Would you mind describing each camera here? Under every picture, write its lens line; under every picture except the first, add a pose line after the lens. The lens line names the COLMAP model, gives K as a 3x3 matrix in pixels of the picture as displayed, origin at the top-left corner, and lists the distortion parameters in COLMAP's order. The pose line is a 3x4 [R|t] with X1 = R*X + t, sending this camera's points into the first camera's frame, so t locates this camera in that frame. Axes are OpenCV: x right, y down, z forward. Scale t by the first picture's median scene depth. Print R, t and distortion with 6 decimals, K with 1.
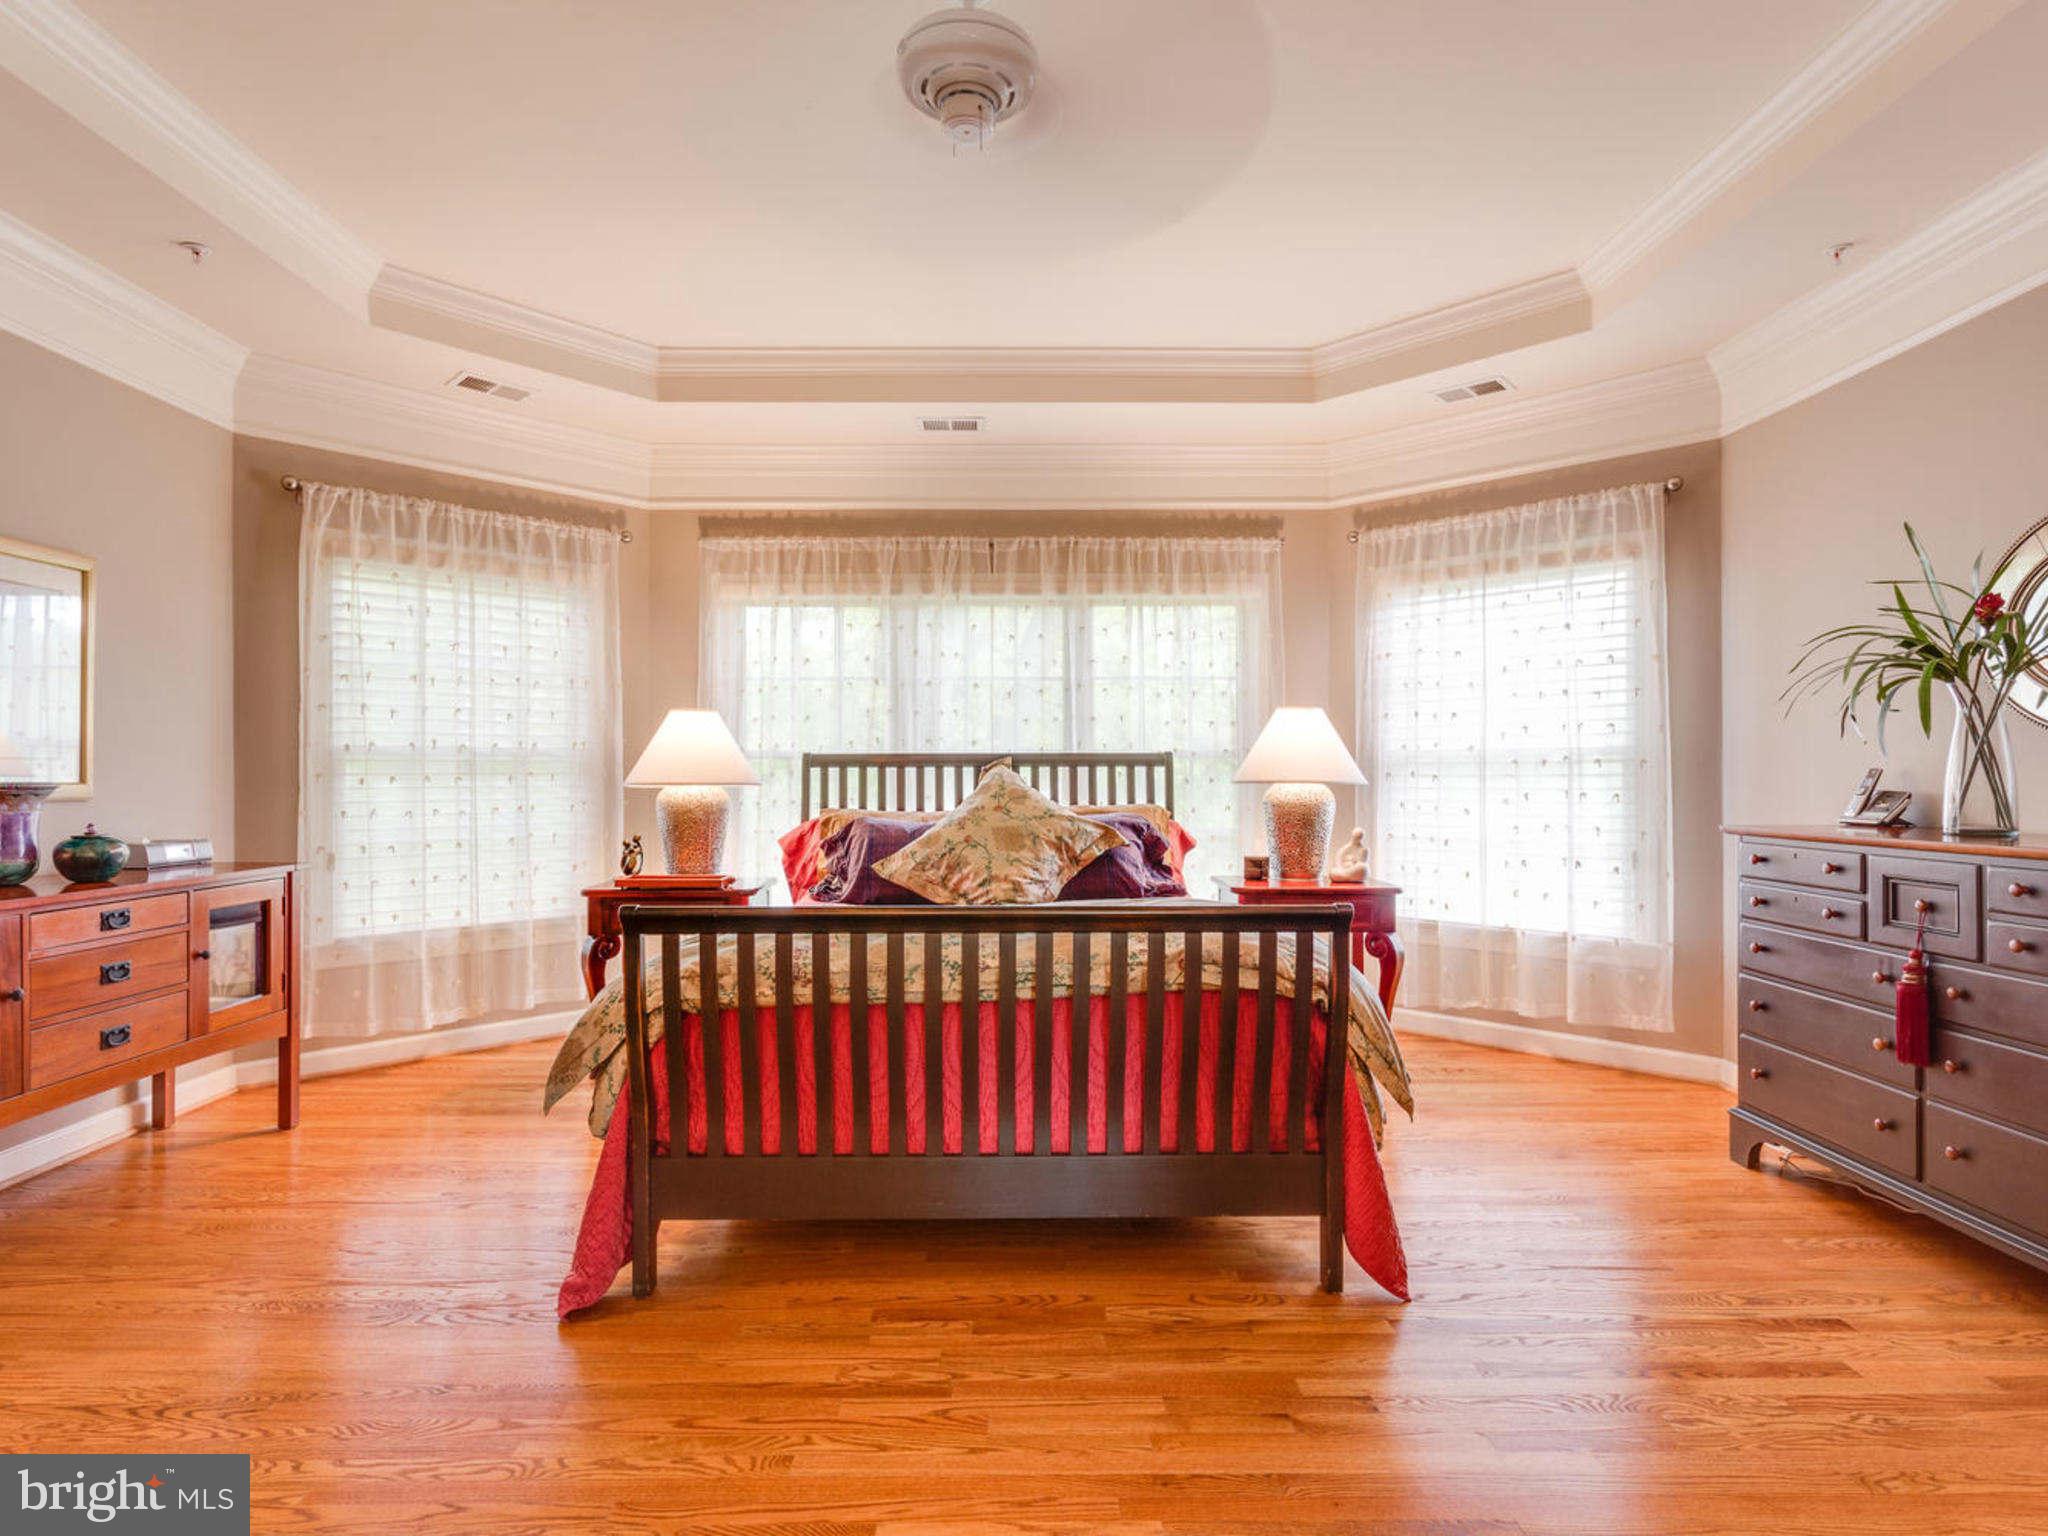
lens RADIAL K [[1081.4, 0, 1023.5], [0, 1081.4, 775.0], [0, 0, 1]] dist [0.002329, 0.002958]
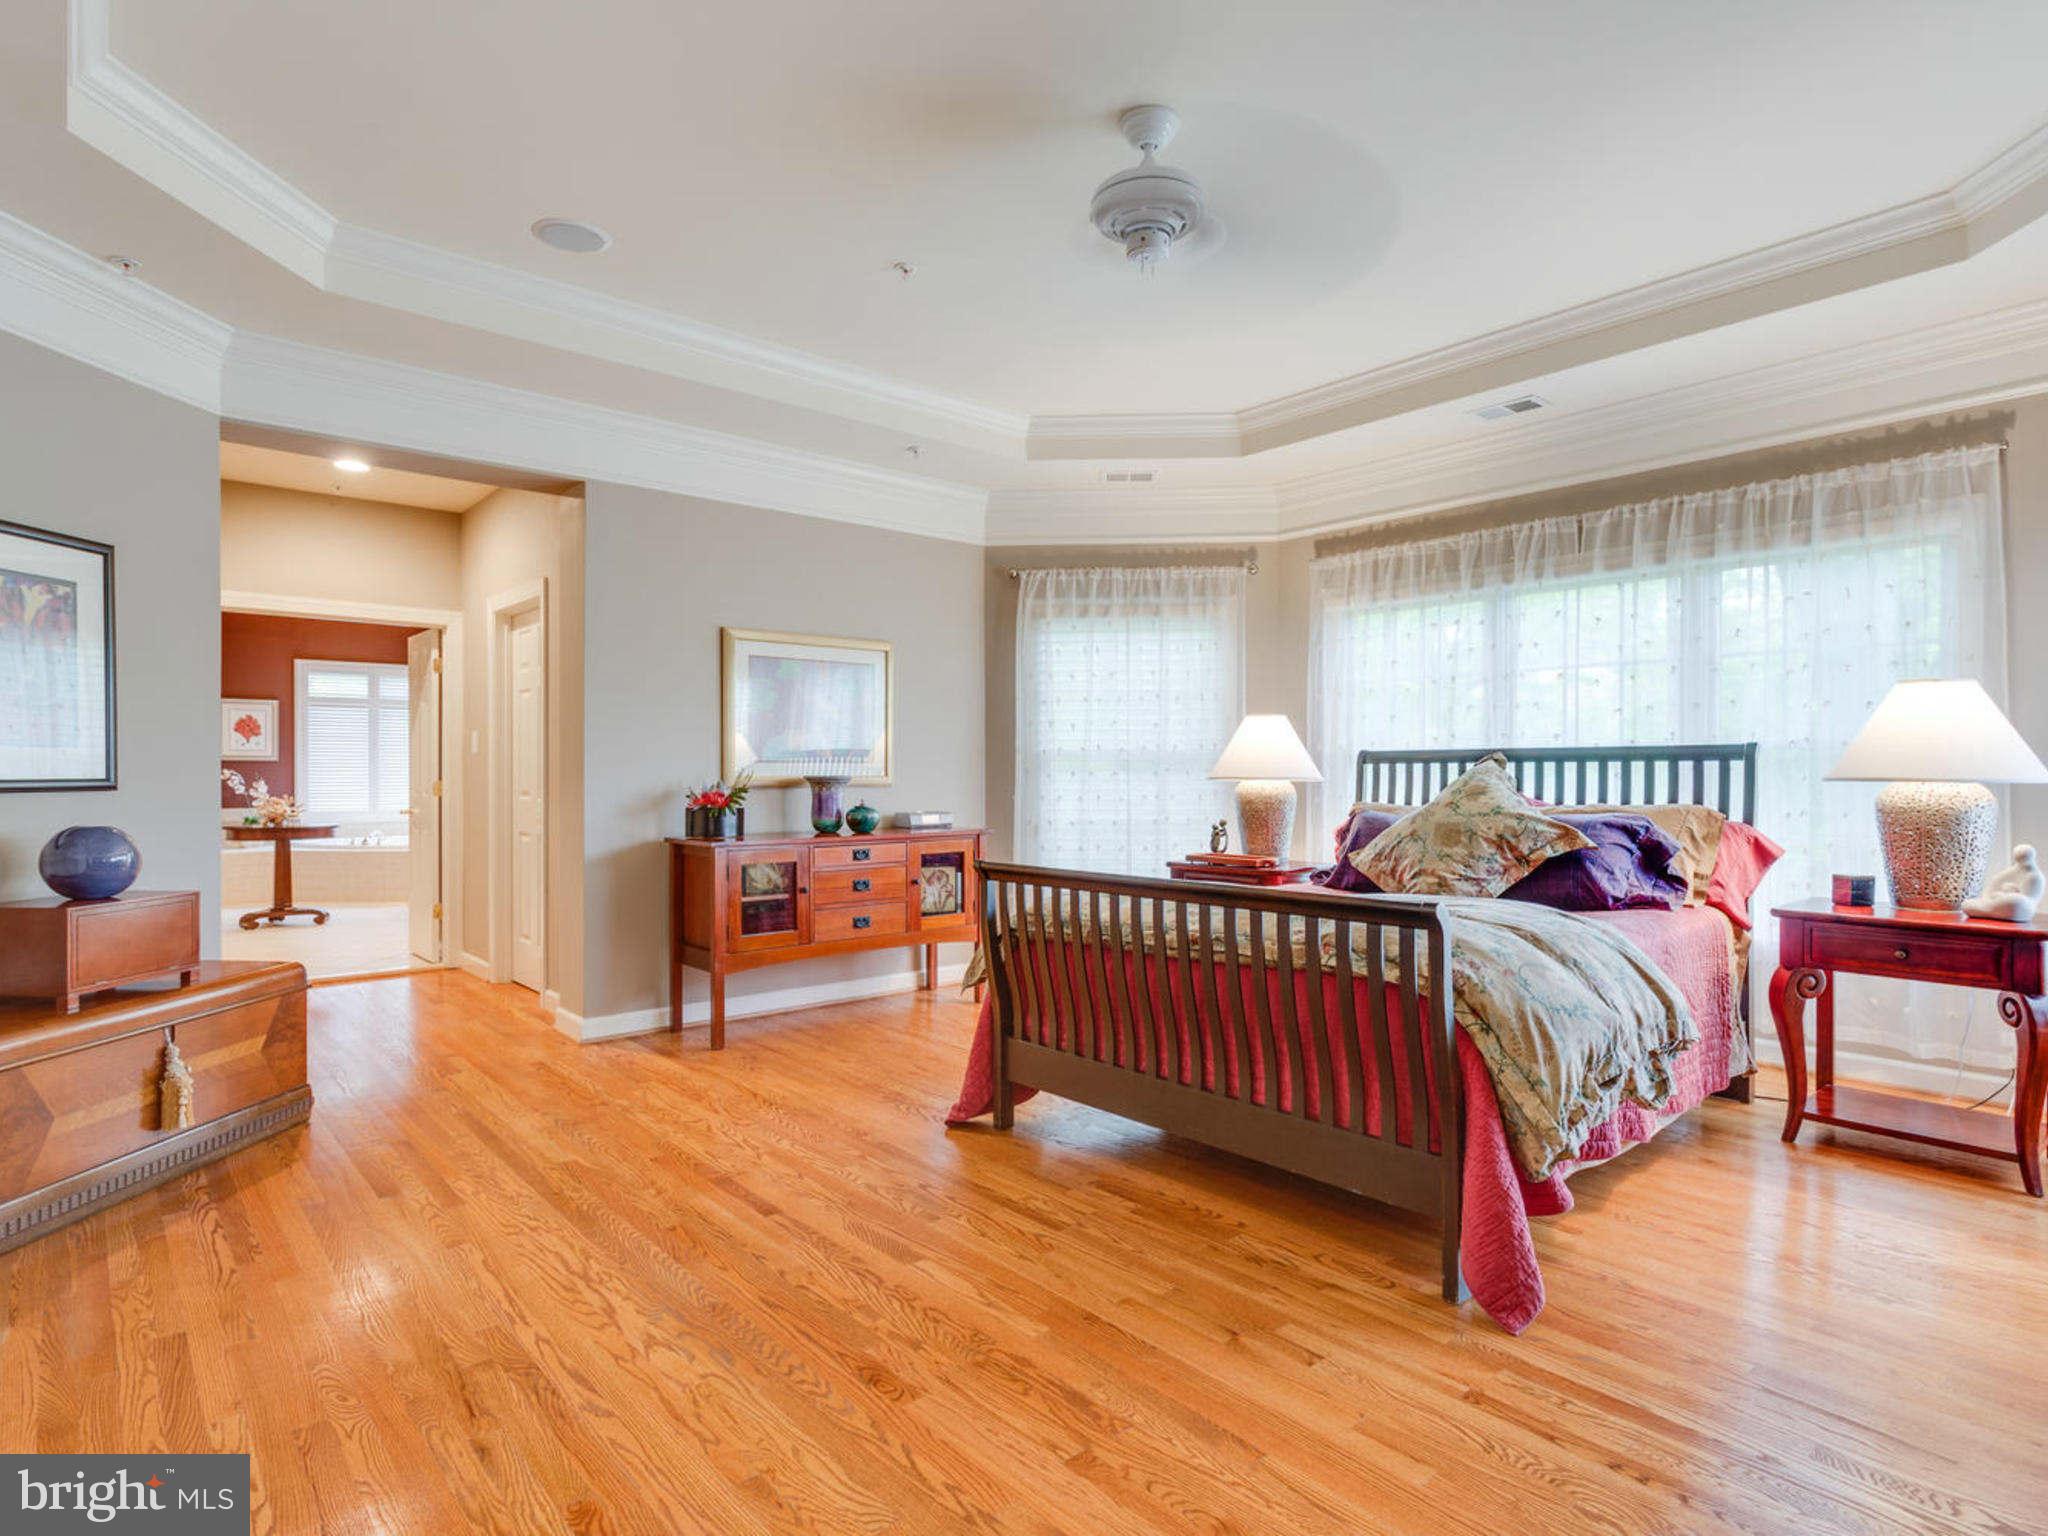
lens RADIAL K [[1081.4, 0, 1023.5], [0, 1081.4, 775.0], [0, 0, 1]] dist [0.002329, 0.002958]
pose [[0.659118, 0.002421, -0.752036, 0.410086], [0.001504, 0.999989, 0.004537, -0.001188], [0.752038, -0.004121, 0.659107, 0.035233]]
